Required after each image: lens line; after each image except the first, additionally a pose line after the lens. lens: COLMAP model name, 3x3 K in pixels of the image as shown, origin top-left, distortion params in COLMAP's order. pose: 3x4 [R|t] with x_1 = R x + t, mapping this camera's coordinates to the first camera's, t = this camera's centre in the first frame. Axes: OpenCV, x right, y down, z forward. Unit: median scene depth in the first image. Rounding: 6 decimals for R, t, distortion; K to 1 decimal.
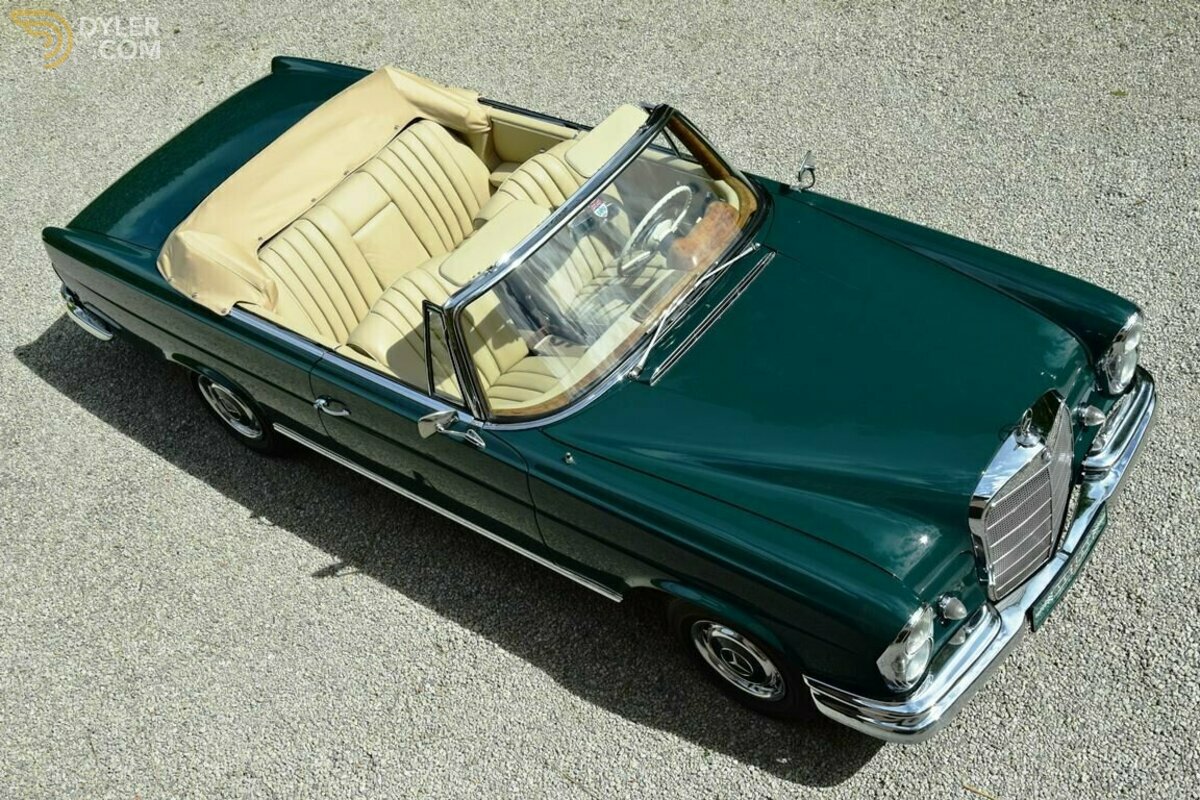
lens RADIAL K [[1463.1, 0, 600.0], [0, 1463.1, 400.0], [0, 0, 1]] dist [0.037462, 0.052044]
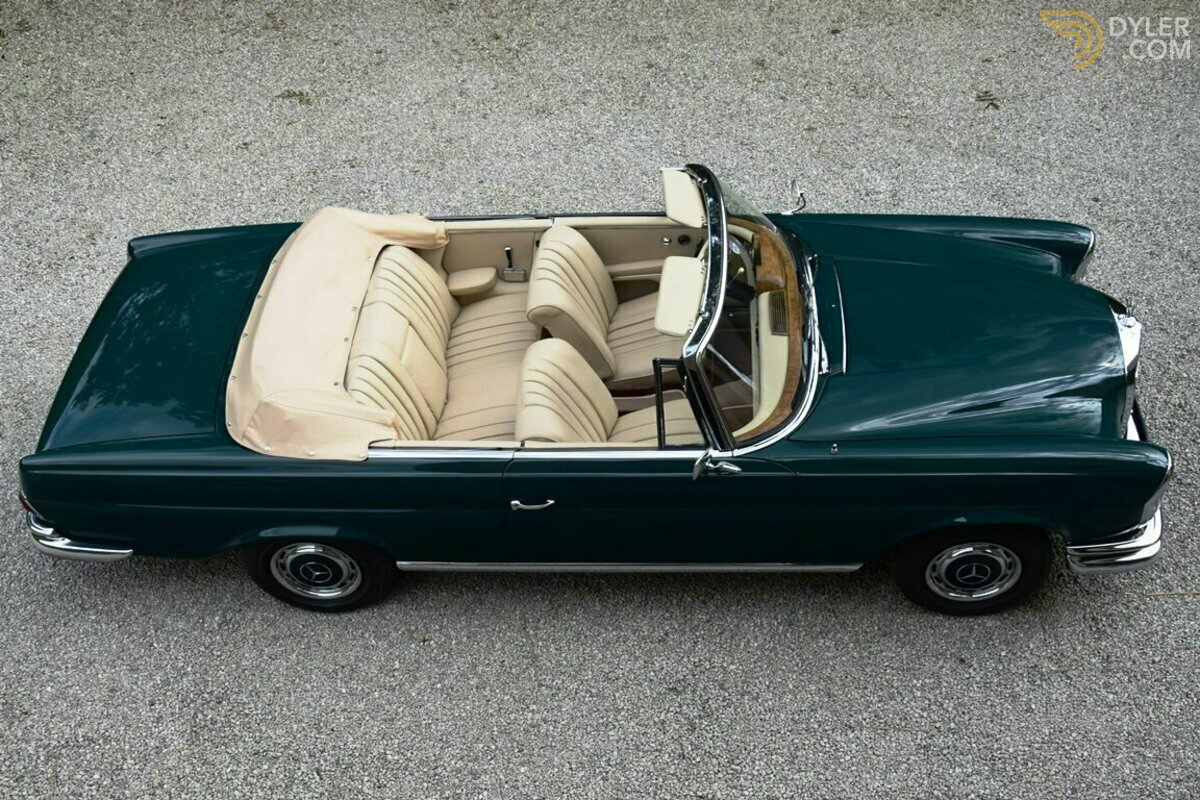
lens RADIAL K [[1309.2, 0, 599.6], [0, 1309.2, 423.2], [0, 0, 1]] dist [-0.012760, 0.010687]
pose [[0.812295, -0.277237, 0.513144, -0.508892], [0.318463, 0.947902, 0.008005, -0.033857], [-0.488629, 0.156914, 0.858265, 0.157693]]
